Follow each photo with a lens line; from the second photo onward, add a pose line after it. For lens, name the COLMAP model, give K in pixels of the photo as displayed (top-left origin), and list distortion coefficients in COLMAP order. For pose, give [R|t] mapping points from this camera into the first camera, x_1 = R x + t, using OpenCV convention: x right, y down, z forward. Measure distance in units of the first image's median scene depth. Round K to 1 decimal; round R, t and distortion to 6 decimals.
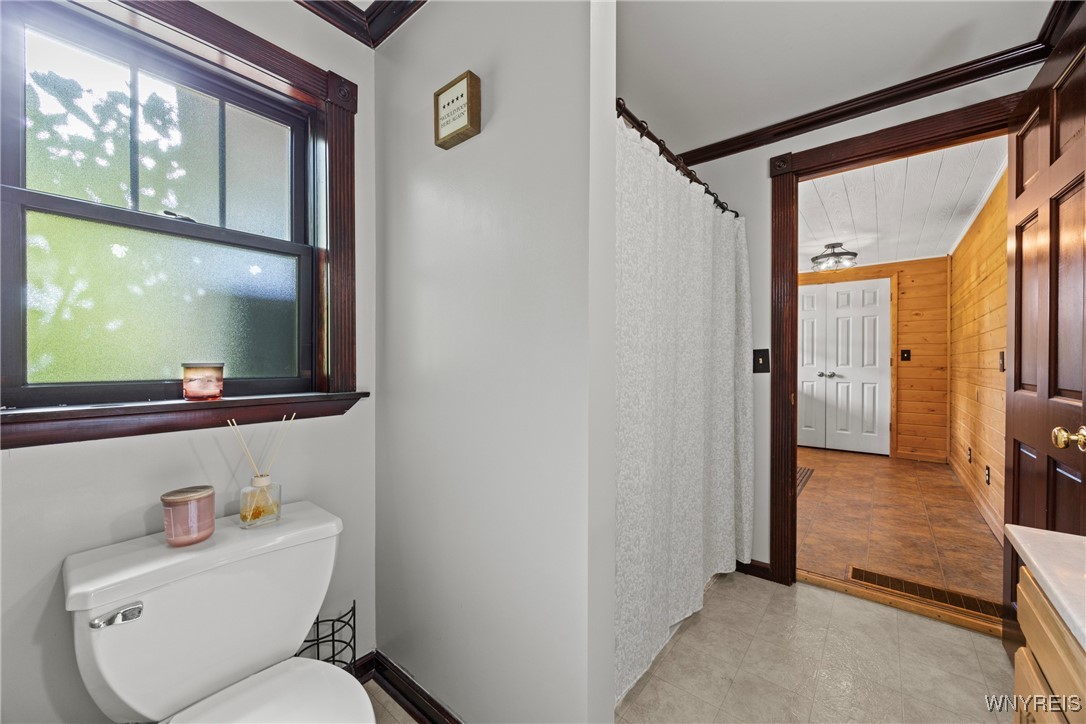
lens RADIAL K [[412.9, 0, 549.5], [0, 412.9, 359.7], [0, 0, 1]] dist [-0.001024, 0.000245]
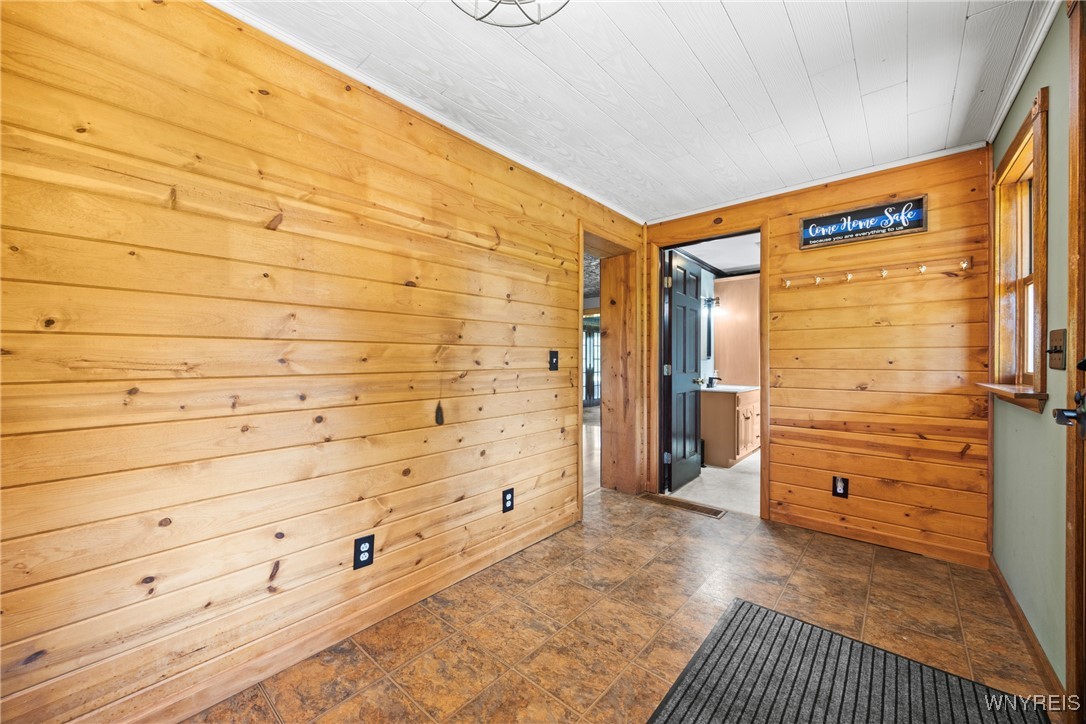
lens RADIAL K [[412.9, 0, 535.3], [0, 412.9, 357.9], [0, 0, 1]] dist [-0.001024, 0.000245]
pose [[-0.997807, -0.013057, 0.064891, 0.934132], [-0.012380, 0.999865, 0.010818, -0.024162], [-0.065024, 0.009991, -0.997834, 1.790260]]
